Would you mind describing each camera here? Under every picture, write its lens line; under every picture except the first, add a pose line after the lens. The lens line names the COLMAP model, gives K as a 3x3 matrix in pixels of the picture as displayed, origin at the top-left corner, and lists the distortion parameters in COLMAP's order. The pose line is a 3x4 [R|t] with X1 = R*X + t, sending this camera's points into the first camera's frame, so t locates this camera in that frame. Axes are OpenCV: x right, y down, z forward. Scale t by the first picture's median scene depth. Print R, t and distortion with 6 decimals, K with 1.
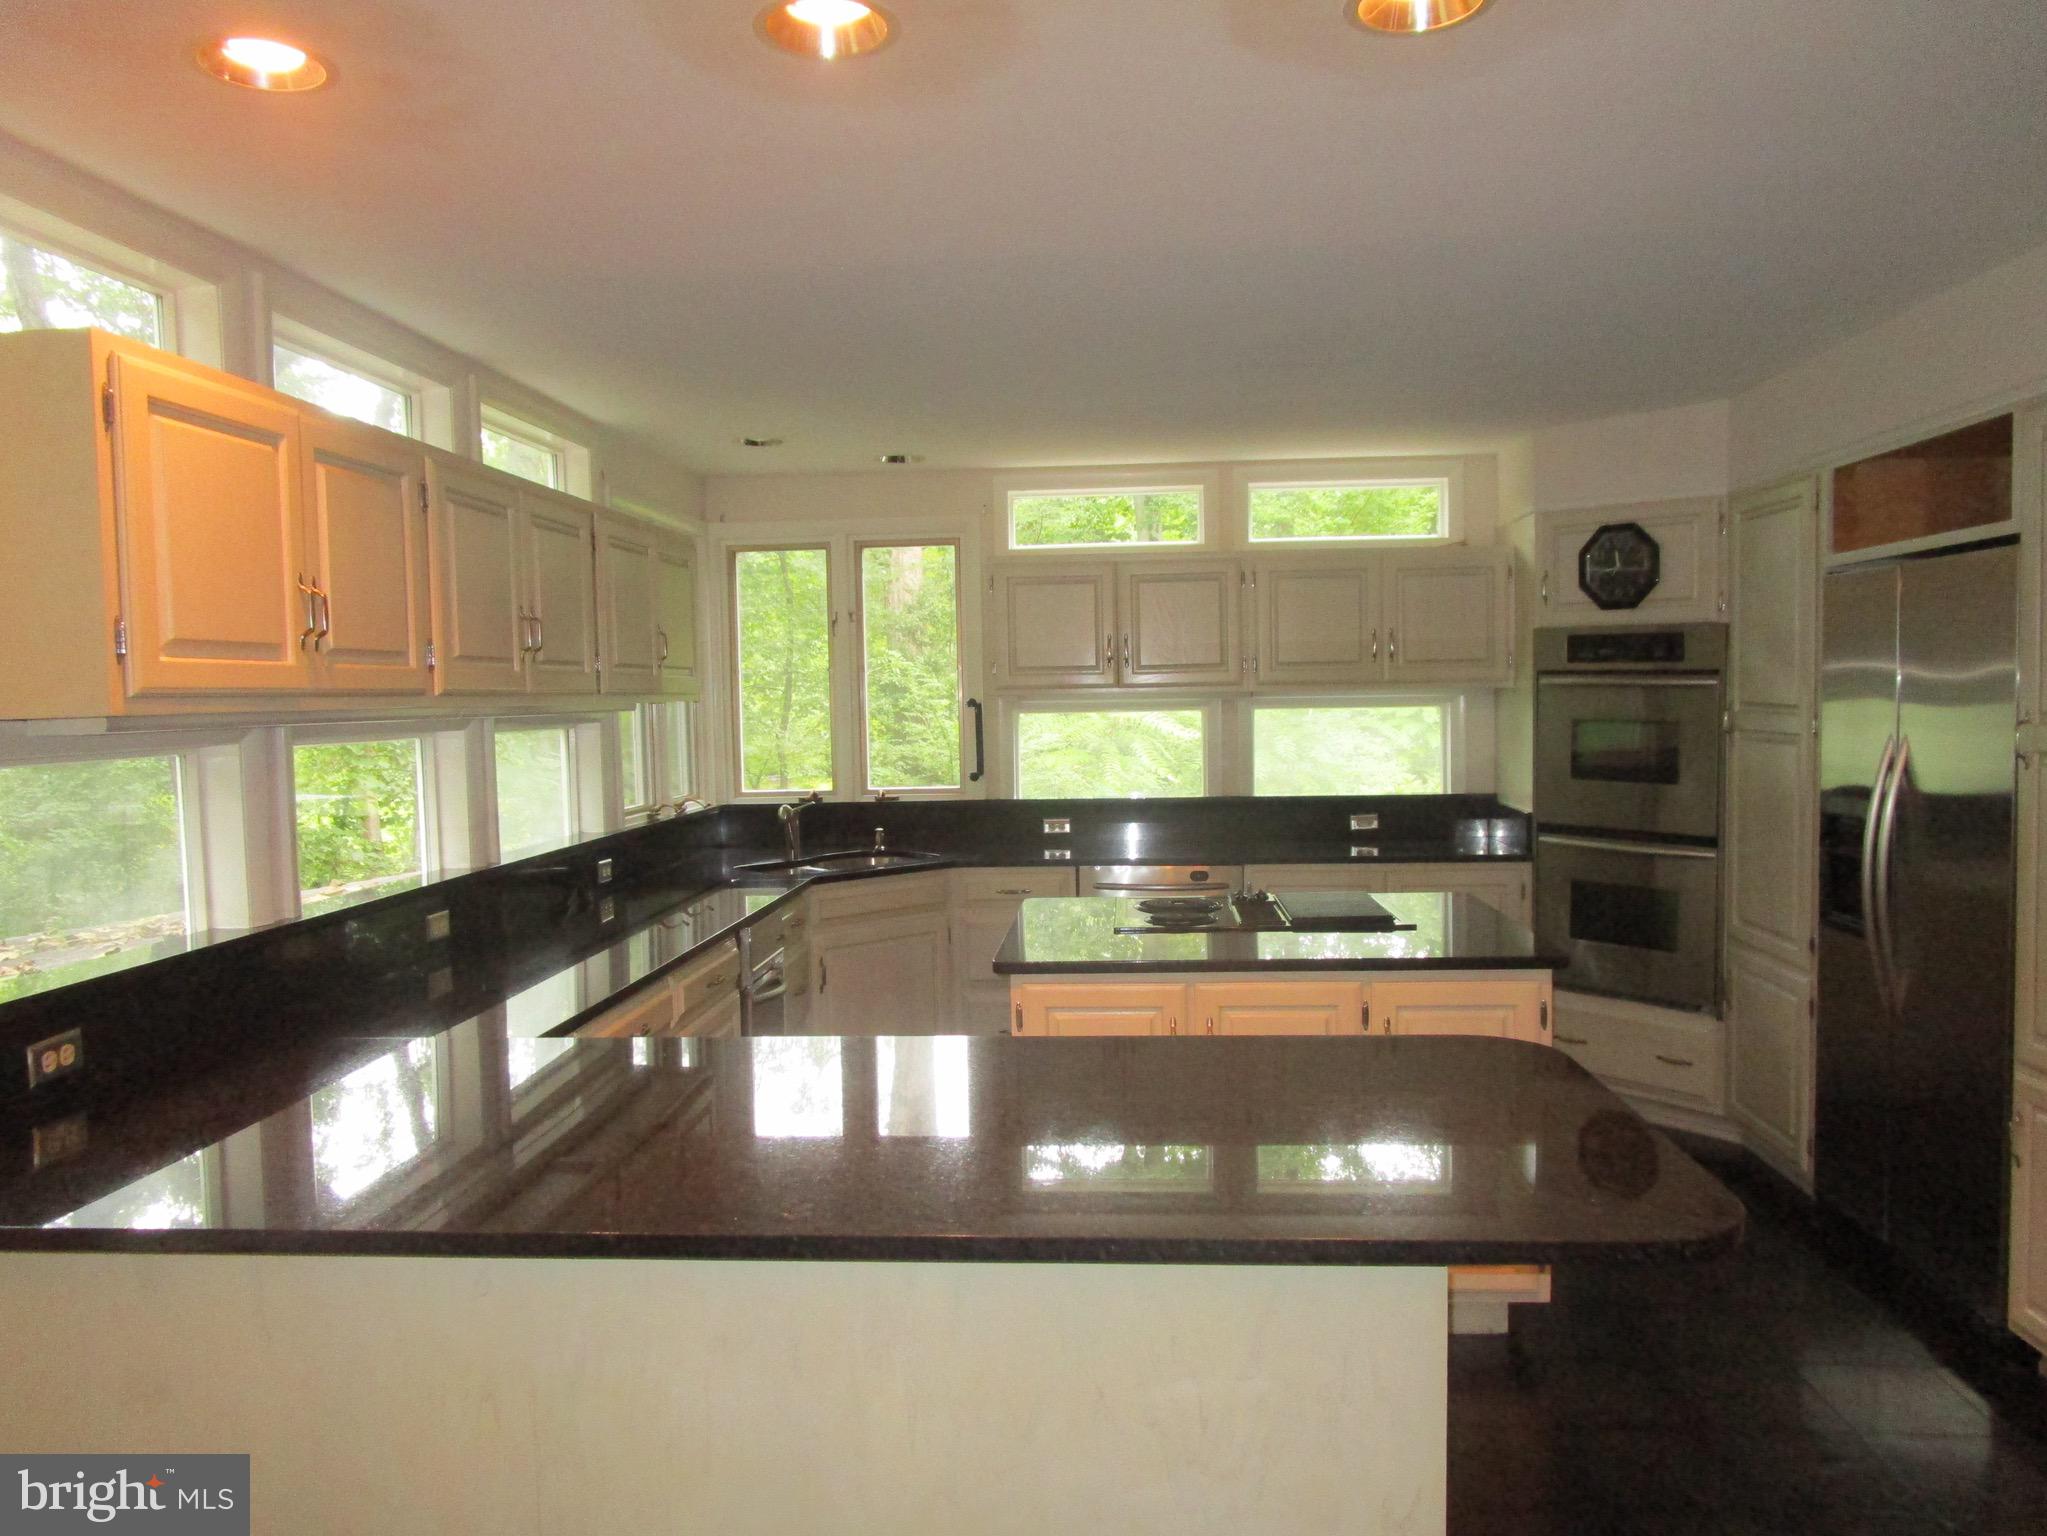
lens RADIAL K [[1456.2, 0, 1023.3], [0, 1456.2, 768.1], [0, 0, 1]] dist [0.002591, -0.000792]
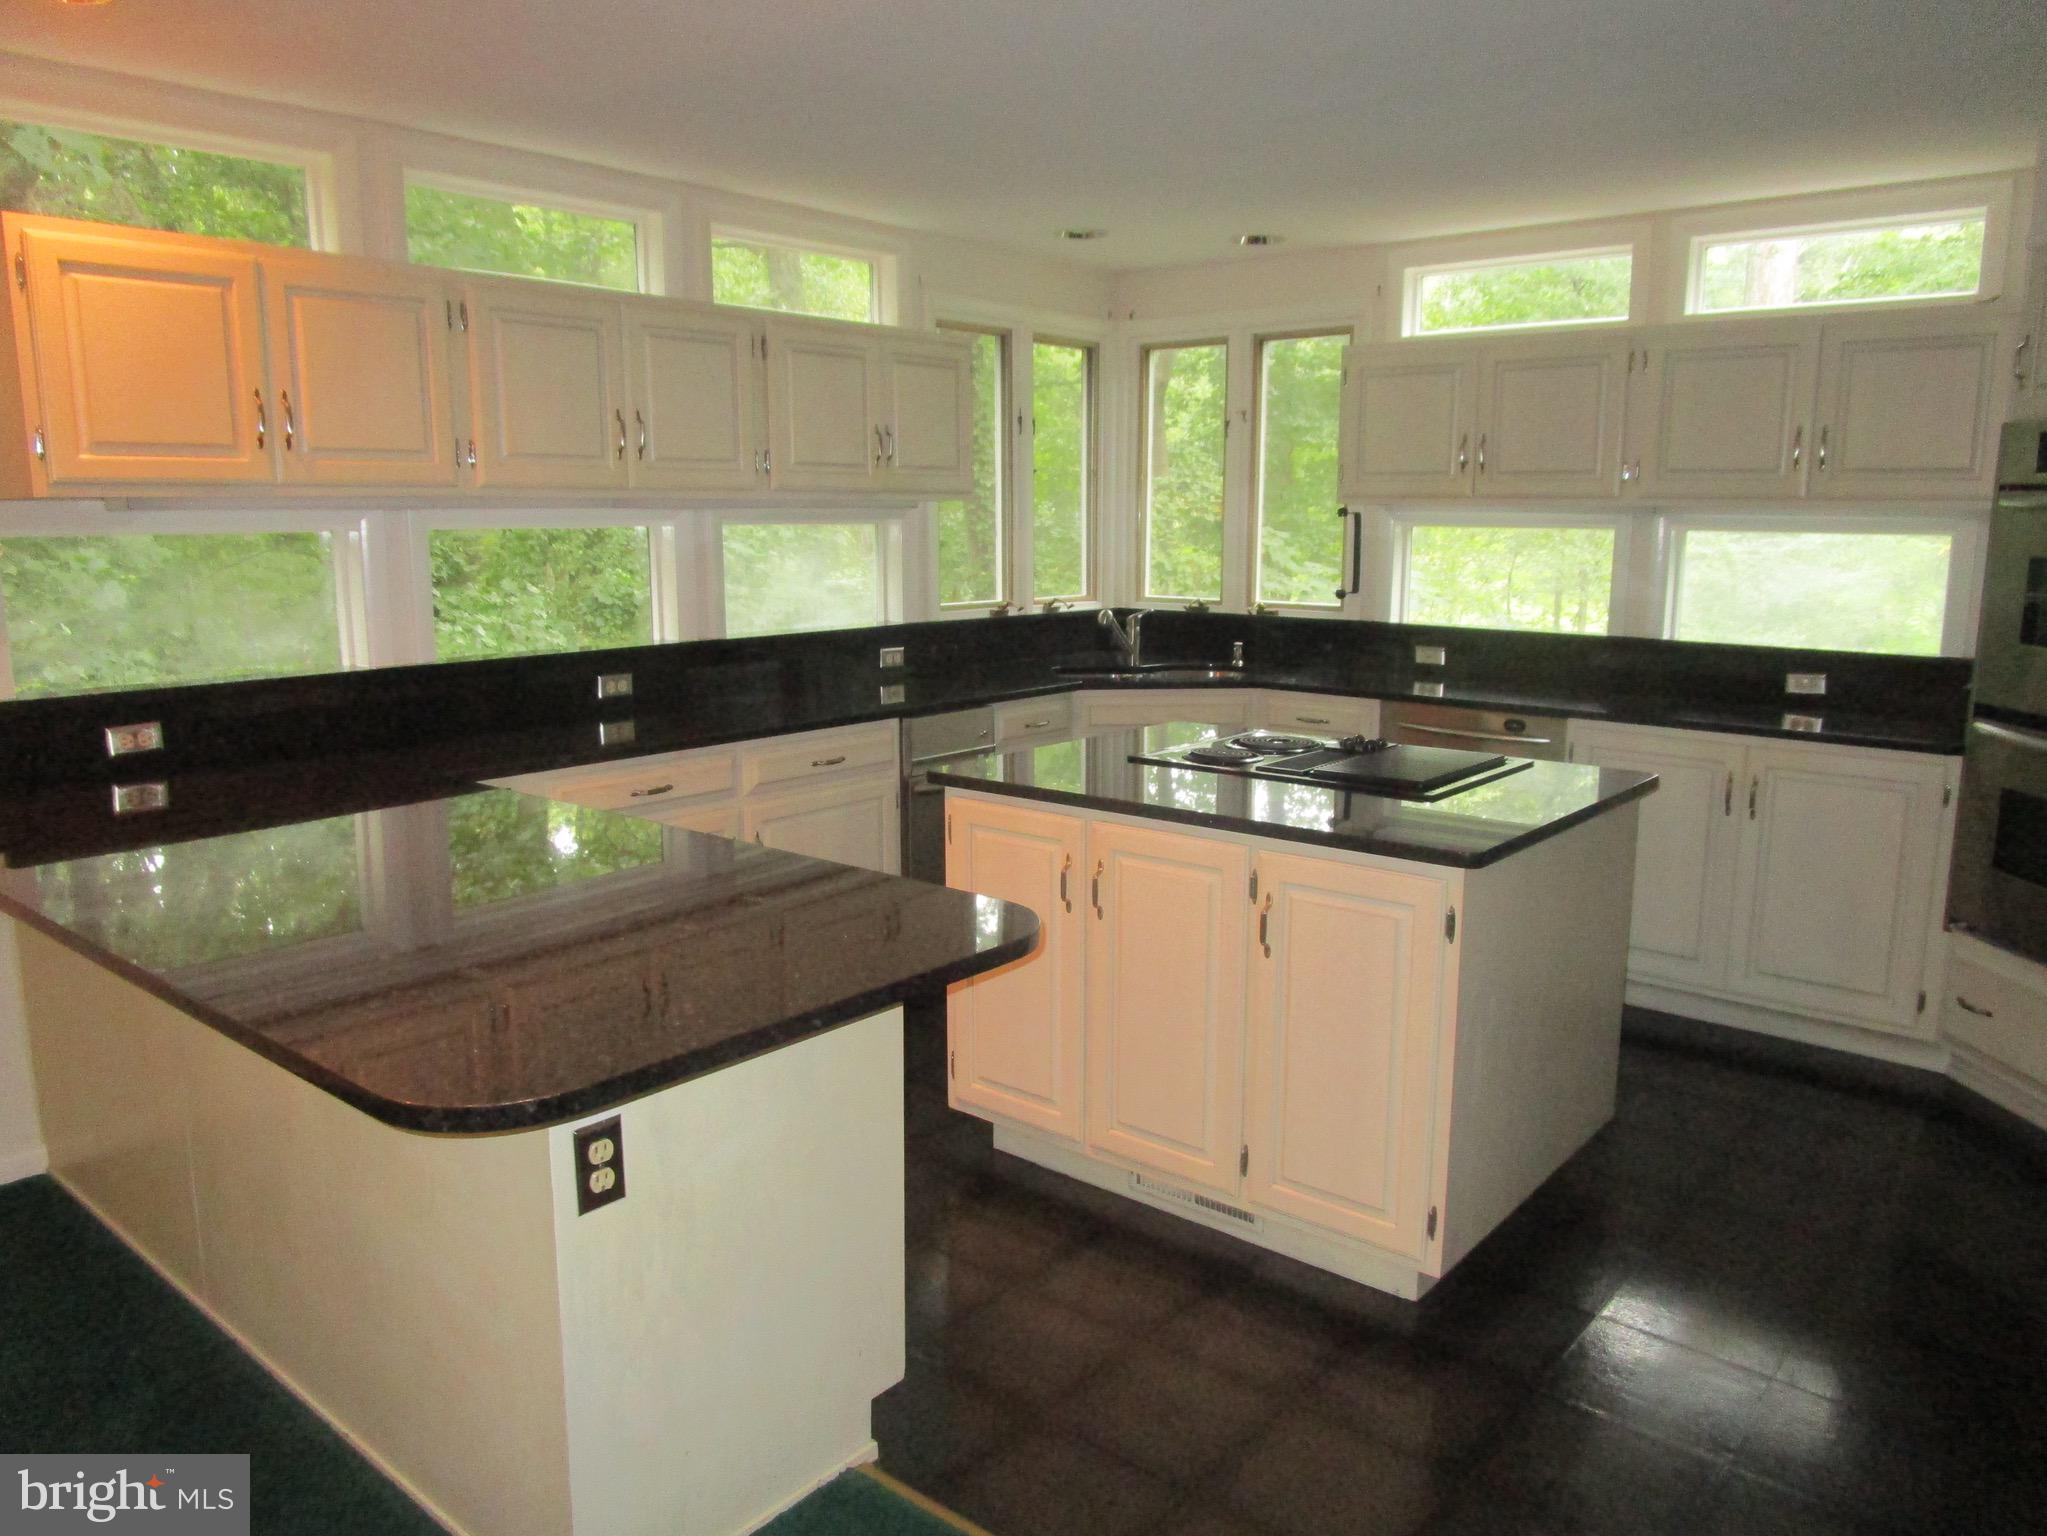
lens RADIAL K [[1456.2, 0, 1032.7], [0, 1456.2, 765.4], [0, 0, 1]] dist [0.002591, -0.000792]
pose [[0.811751, 0.126898, -0.570050, 0.351921], [-0.051316, 0.987830, 0.146825, -0.012422], [0.581745, -0.089933, 0.808384, 0.137989]]
